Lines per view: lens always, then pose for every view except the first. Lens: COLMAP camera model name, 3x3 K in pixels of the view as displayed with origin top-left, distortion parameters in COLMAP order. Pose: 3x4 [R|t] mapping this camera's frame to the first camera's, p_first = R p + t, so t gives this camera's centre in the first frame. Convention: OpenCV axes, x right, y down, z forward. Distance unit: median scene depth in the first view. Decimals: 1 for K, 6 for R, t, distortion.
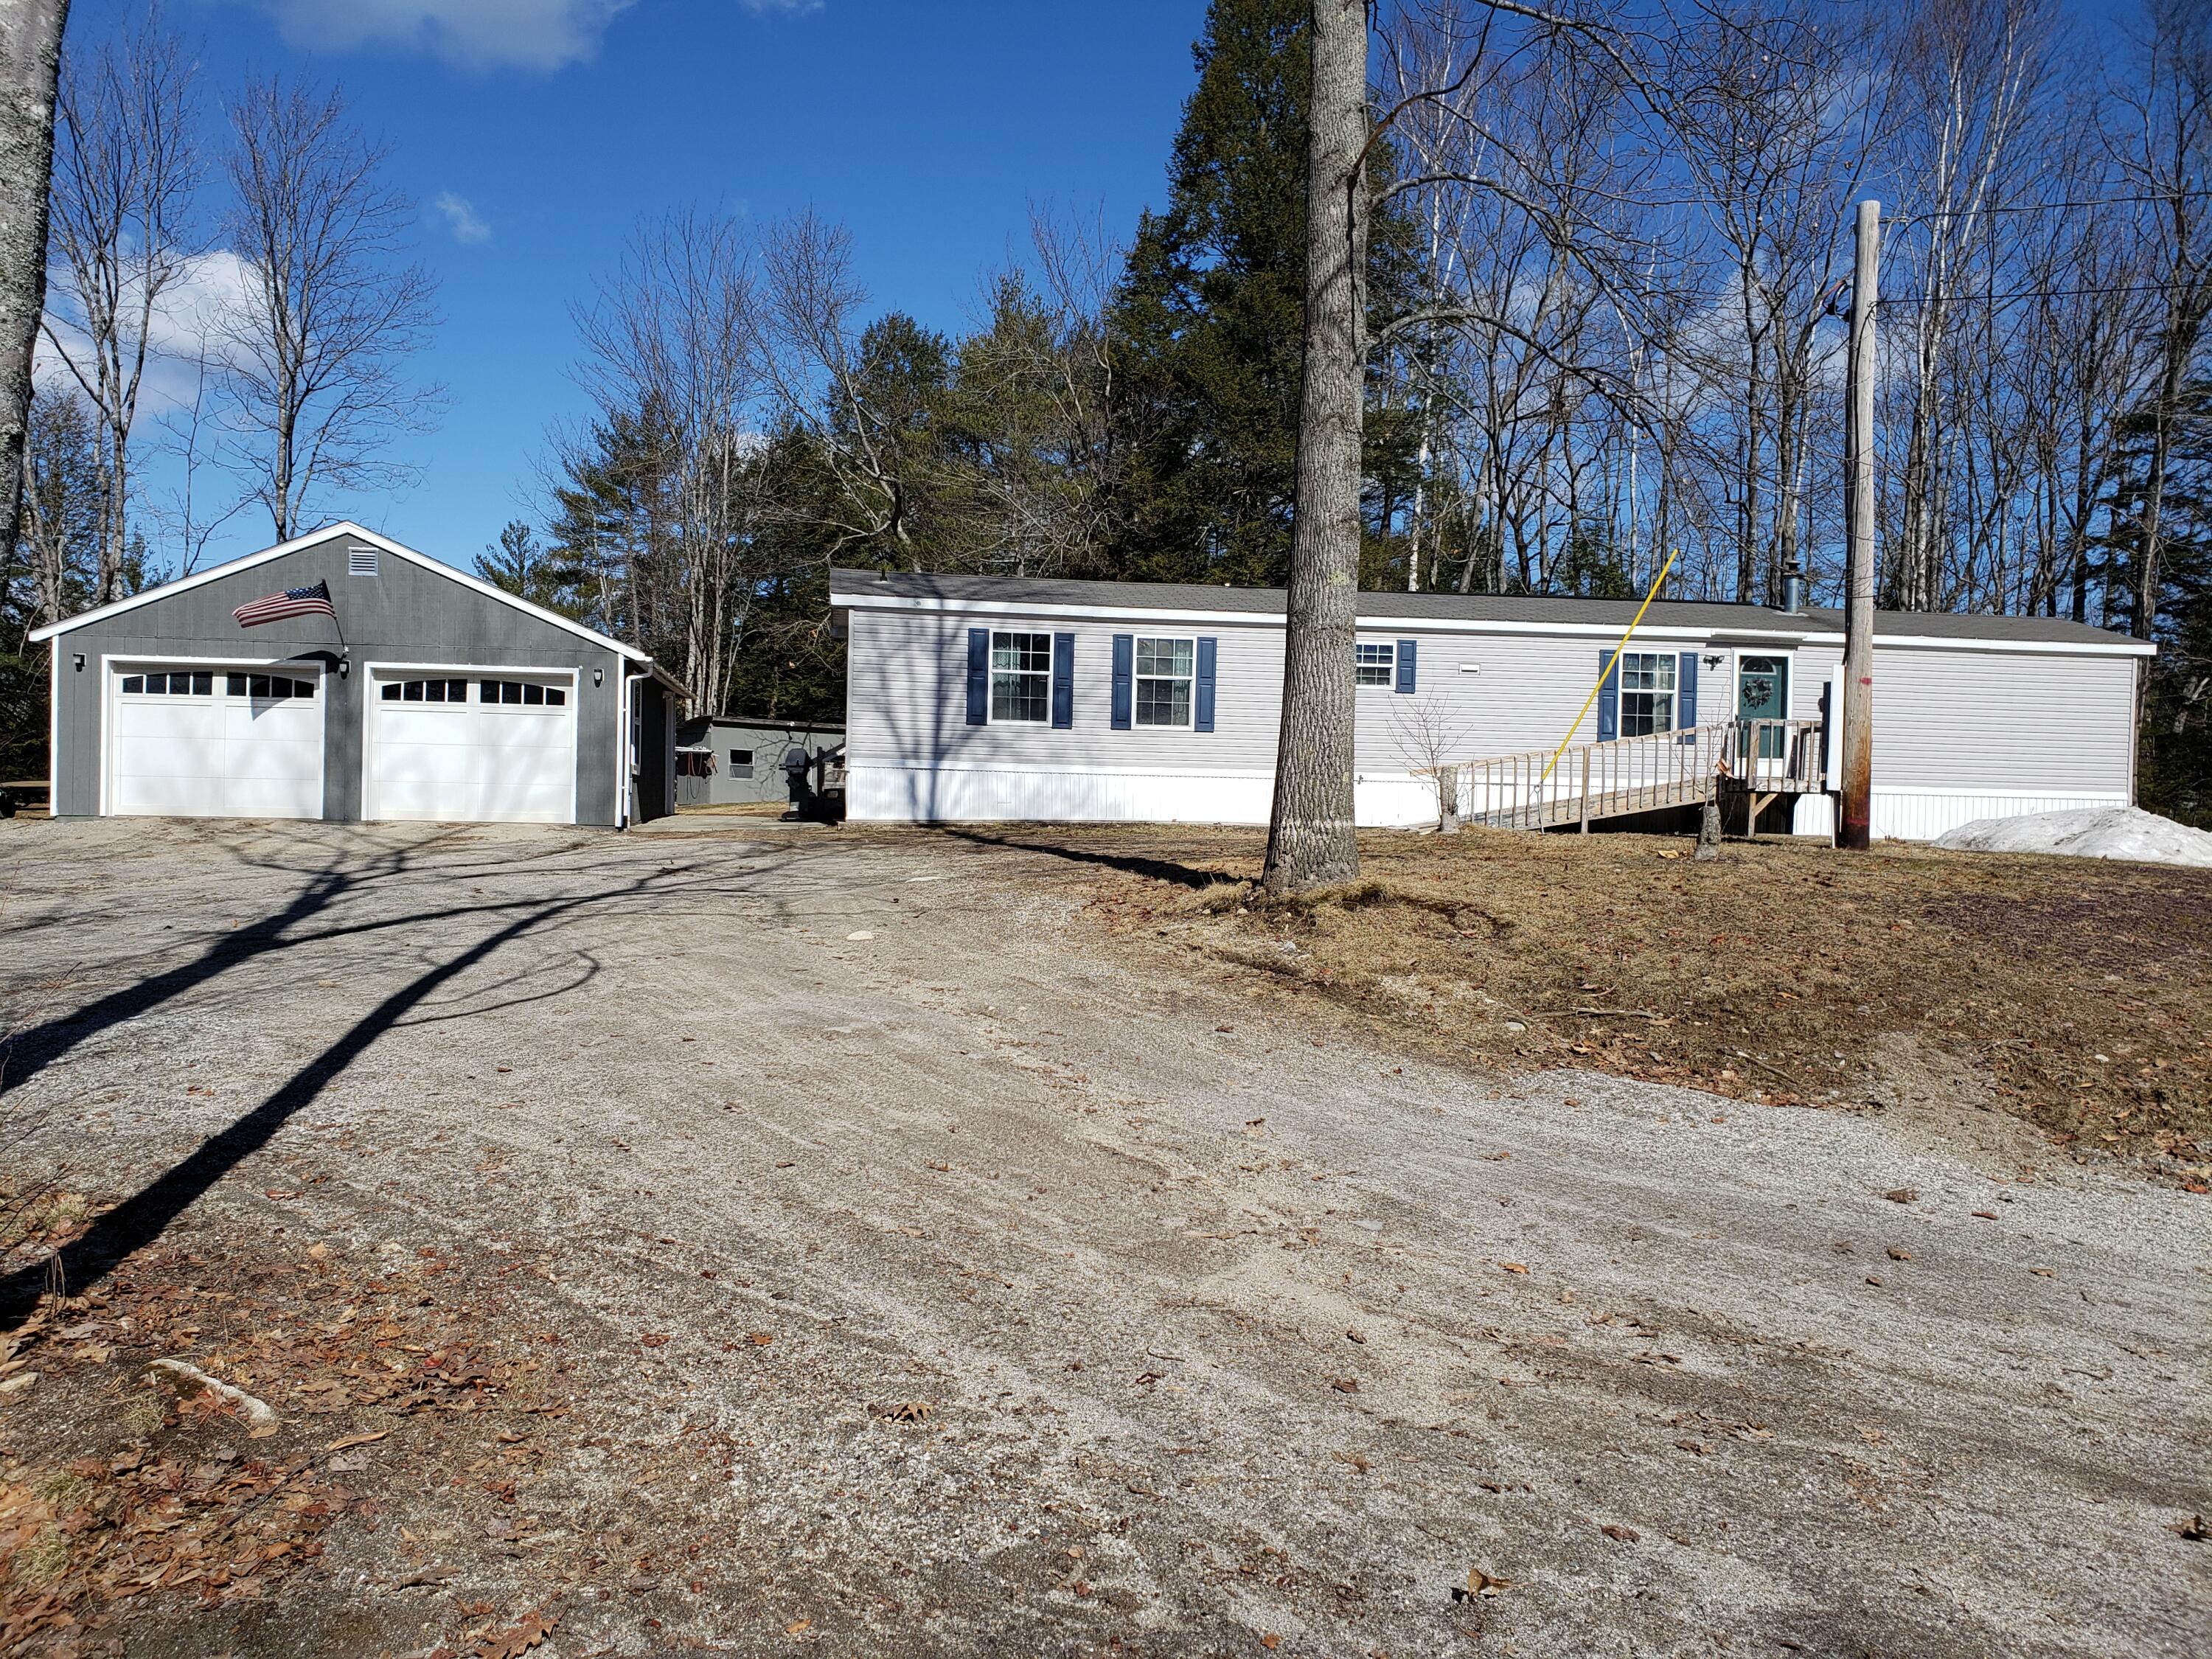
lens RADIAL K [[1725.9, 0, 1106.0], [0, 1725.9, 829.5], [0, 0, 1]] dist [0.038507, -0.003195]
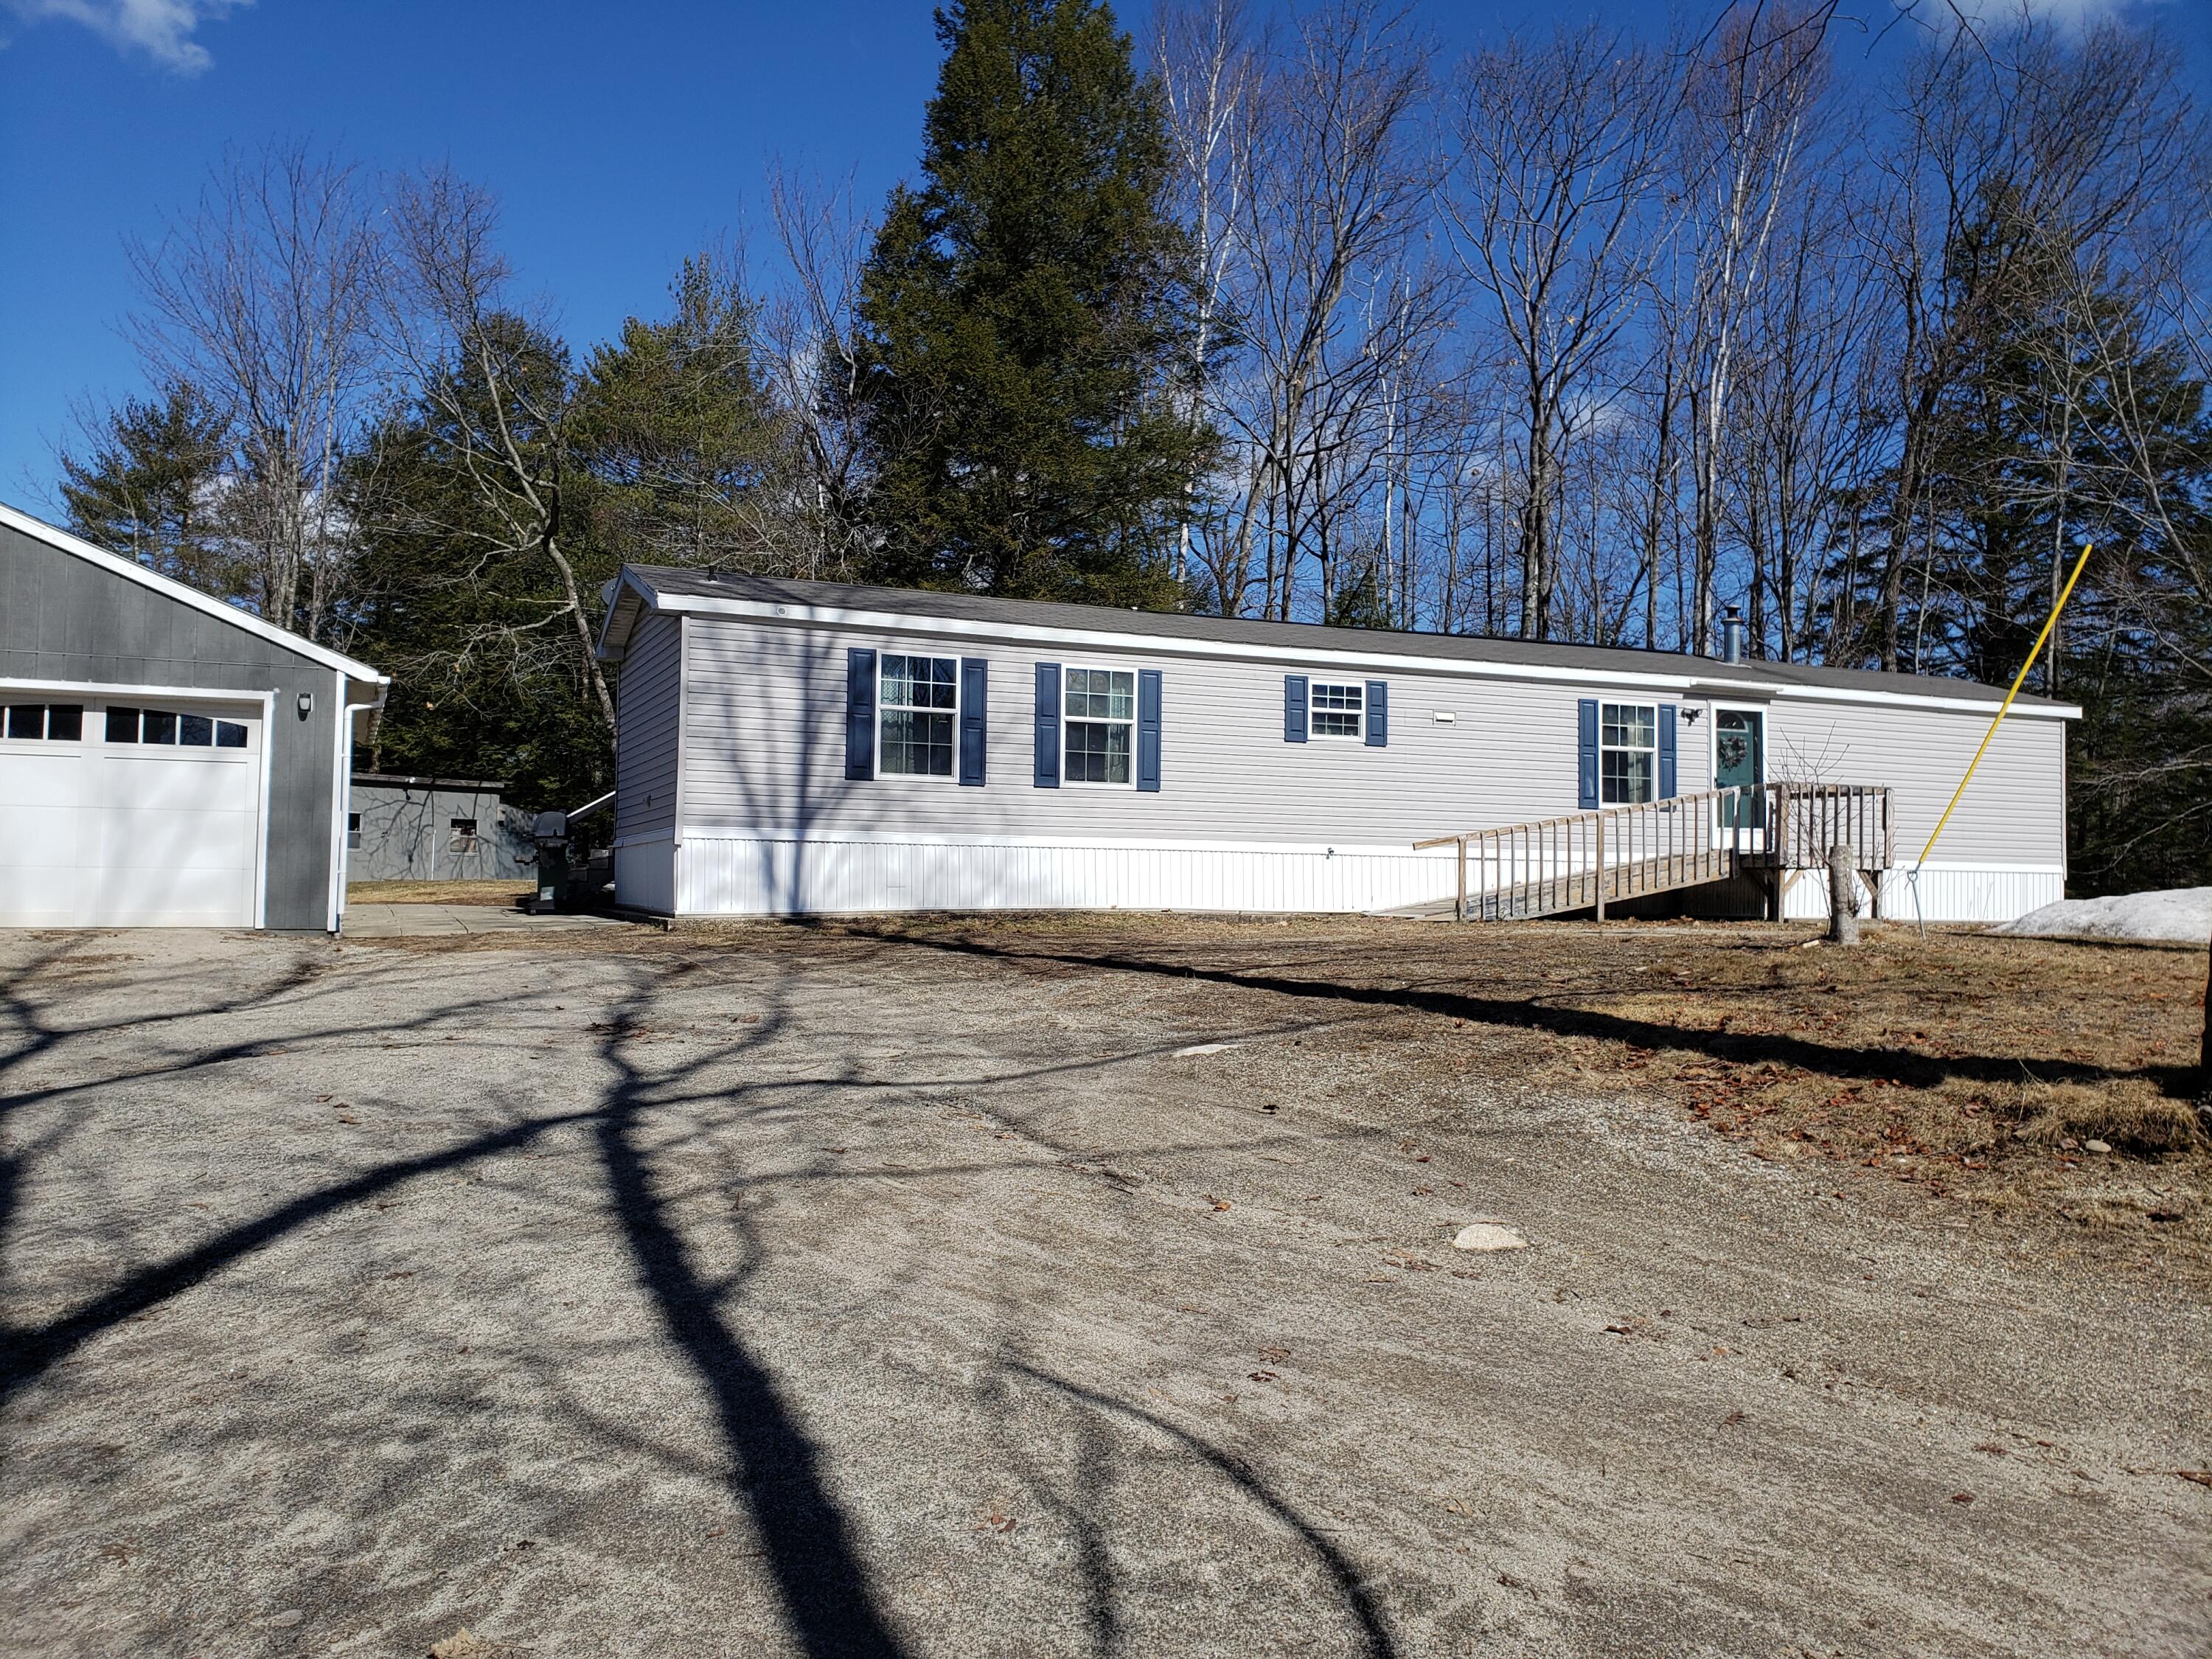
lens RADIAL K [[1719.7, 0, 1103.6], [0, 1719.7, 785.8], [0, 0, 1]] dist [0.009055, -0.002579]
pose [[0.961829, 0.008606, 0.273517, -0.171131], [0.008457, 0.998093, -0.061144, -0.012845], [-0.273522, 0.061123, 0.959922, 0.271823]]
